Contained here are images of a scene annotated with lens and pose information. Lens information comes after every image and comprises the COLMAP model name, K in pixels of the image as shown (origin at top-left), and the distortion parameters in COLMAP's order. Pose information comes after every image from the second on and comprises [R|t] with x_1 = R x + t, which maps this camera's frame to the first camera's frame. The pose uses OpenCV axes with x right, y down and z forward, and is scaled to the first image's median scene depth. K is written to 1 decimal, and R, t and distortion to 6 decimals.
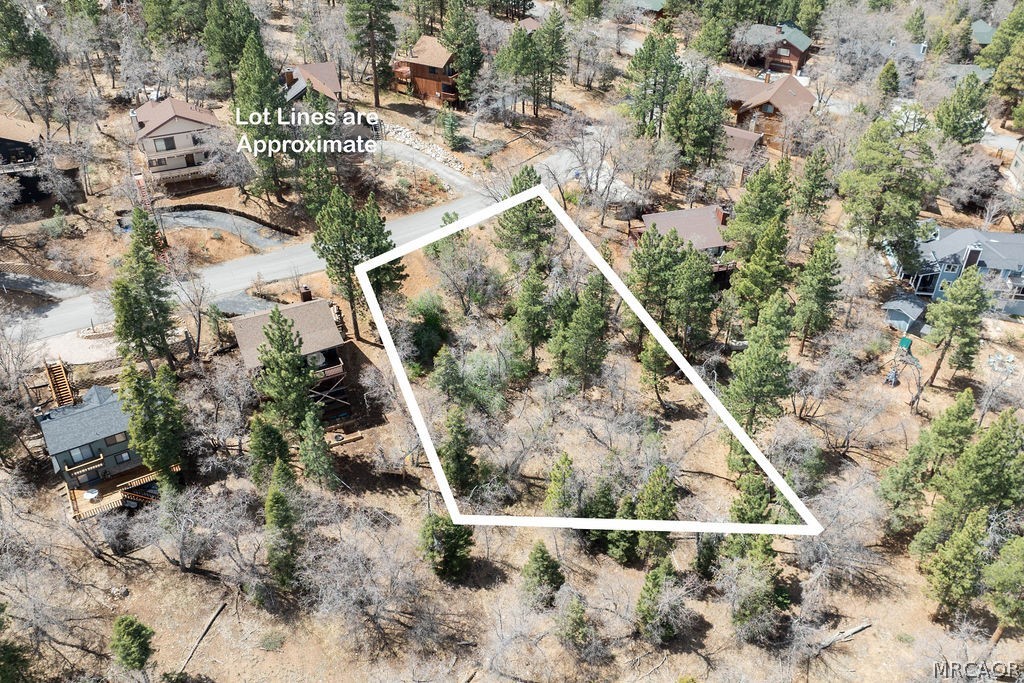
lens RADIAL K [[856.5, 0, 517.4], [0, 856.5, 341.7], [0, 0, 1]] dist [-0.018663, -0.003473]
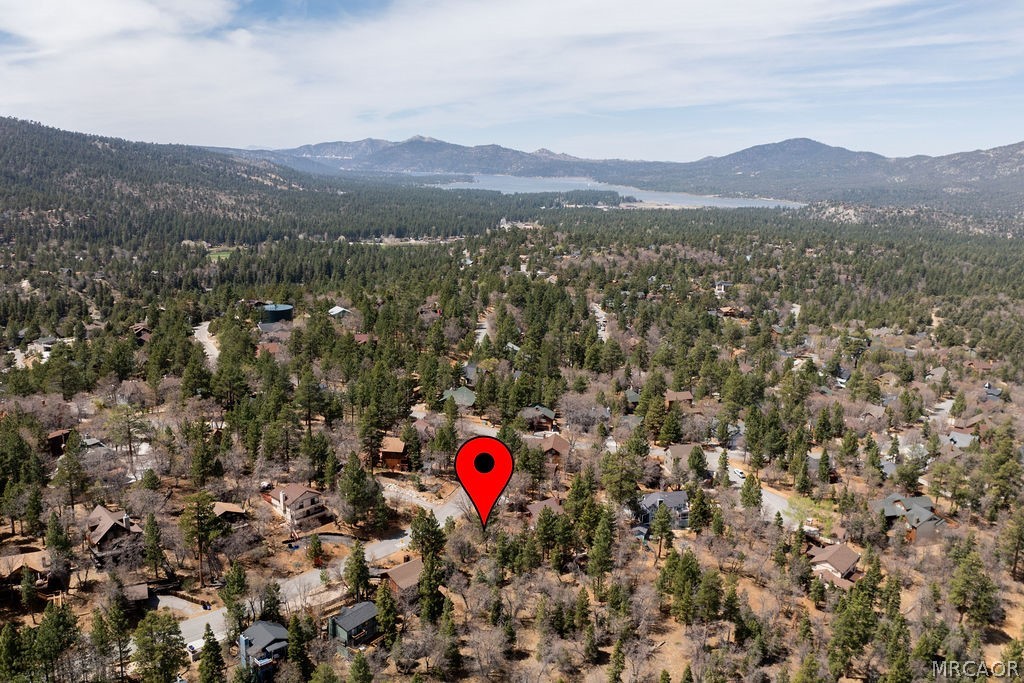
lens RADIAL K [[856.5, 0, 517.4], [0, 856.5, 341.7], [0, 0, 1]] dist [-0.018663, -0.003473]
pose [[0.929574, -0.073779, 0.361178, -0.623966], [0.206009, 0.916466, -0.343002, 0.210792], [-0.305701, 0.393251, 0.867122, -1.052839]]
